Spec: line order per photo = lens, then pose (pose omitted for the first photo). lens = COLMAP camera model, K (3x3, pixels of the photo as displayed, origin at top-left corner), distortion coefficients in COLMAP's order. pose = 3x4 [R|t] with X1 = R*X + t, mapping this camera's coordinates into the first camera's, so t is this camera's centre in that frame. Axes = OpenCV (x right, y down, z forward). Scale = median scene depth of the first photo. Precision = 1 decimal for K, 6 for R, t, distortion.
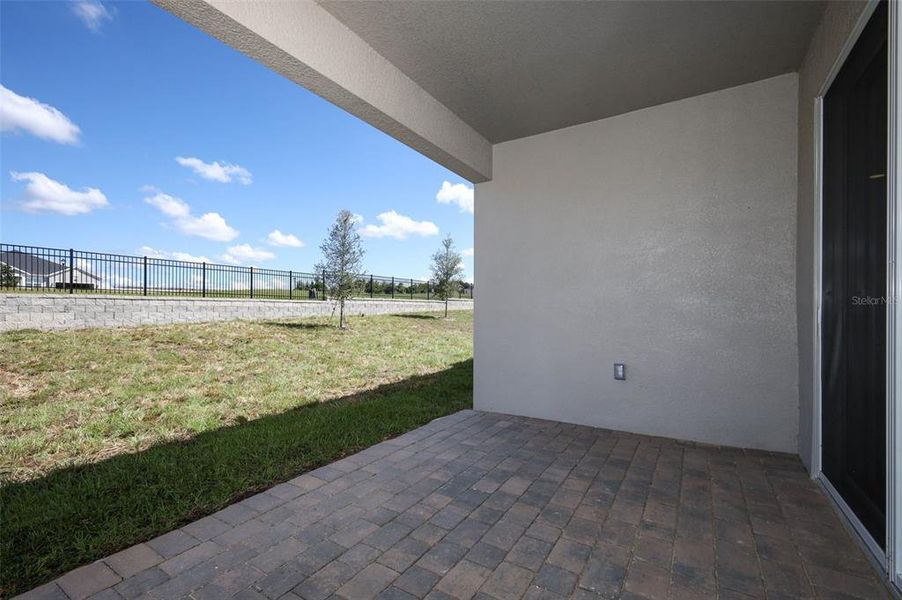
lens RADIAL K [[413.5, 0, 451.4], [0, 413.5, 309.3], [0, 0, 1]] dist [0.003916, -0.000490]
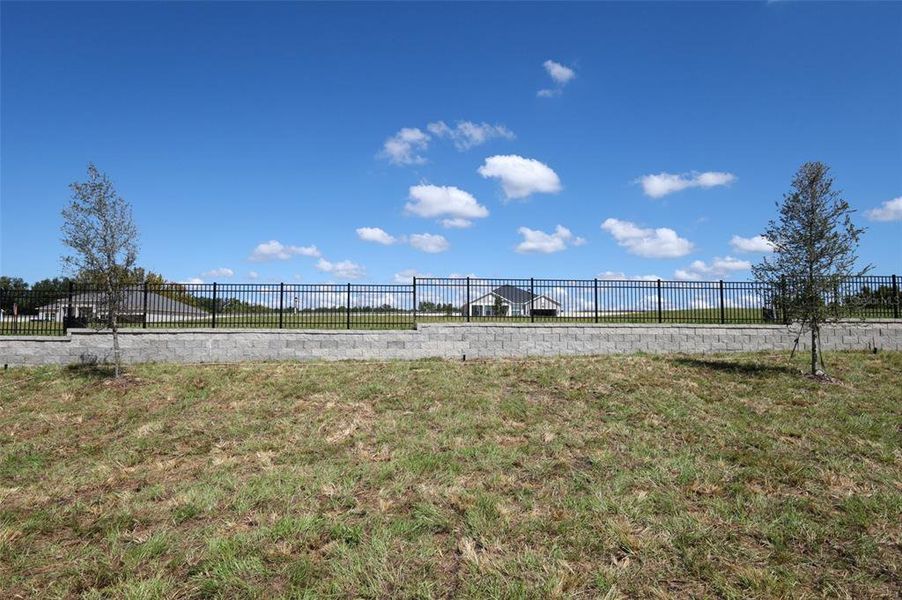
lens RADIAL K [[451.1, 0, 458.5], [0, 451.1, 294.4], [0, 0, 1]] dist [0.001978, 0.000391]
pose [[0.548521, -0.062949, -0.833764, -0.023180], [-0.003321, 0.996990, -0.077457, -0.015927], [0.836130, 0.045255, 0.546662, 0.312844]]
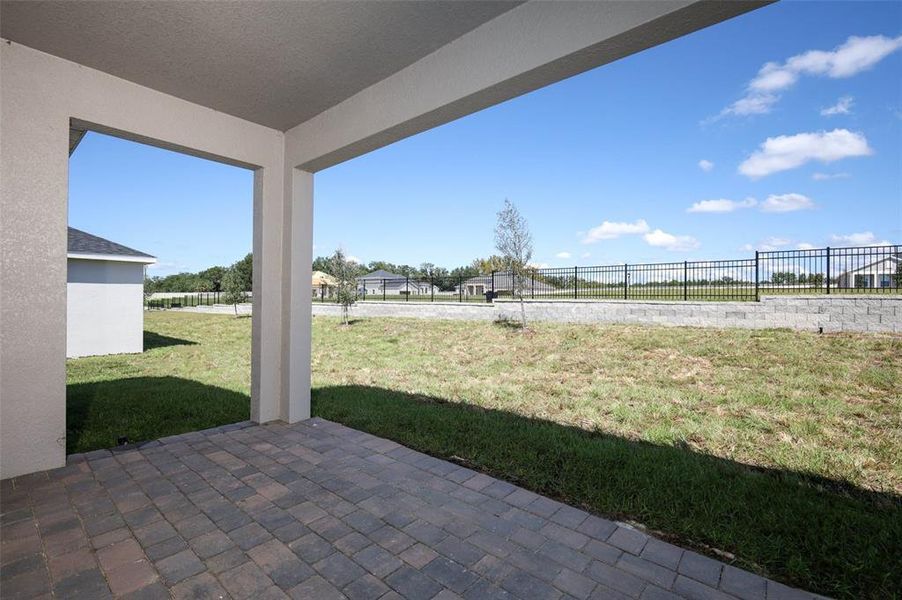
lens RADIAL K [[413.5, 0, 433.0], [0, 413.5, 298.7], [0, 0, 1]] dist [0.003916, -0.000490]
pose [[-0.195335, -0.005531, -0.980721, 0.155511], [-0.013711, 0.999902, -0.002908, -0.009249], [0.980641, 0.012879, -0.195391, 0.238840]]
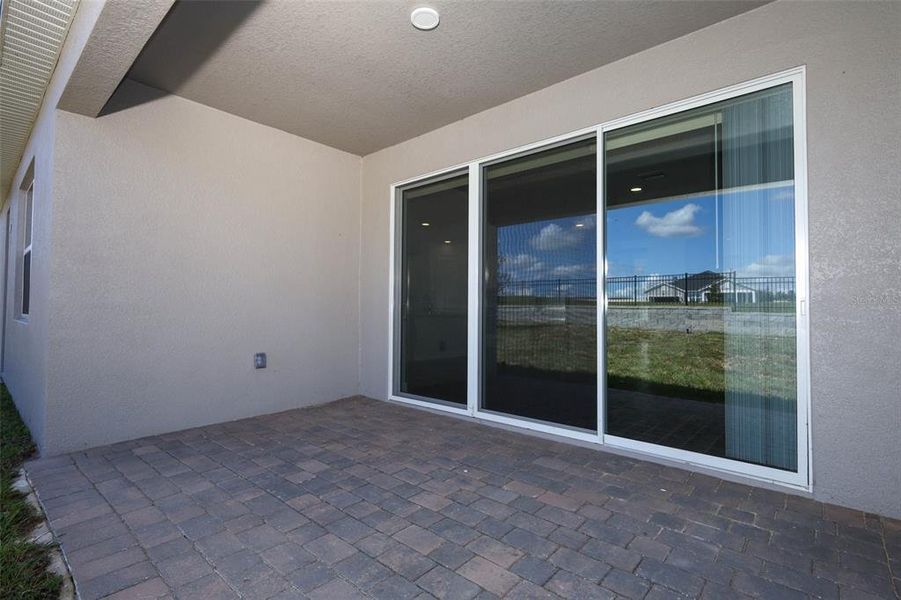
lens RADIAL K [[413.1, 0, 454.7], [0, 413.1, 299.2], [0, 0, 1]] dist [0.003916, -0.000490]
pose [[0.154048, 0.021044, 0.987839, -0.188815], [-0.003164, 0.999779, -0.020805, 0.002725], [-0.988058, 0.000079, 0.154081, 0.102849]]
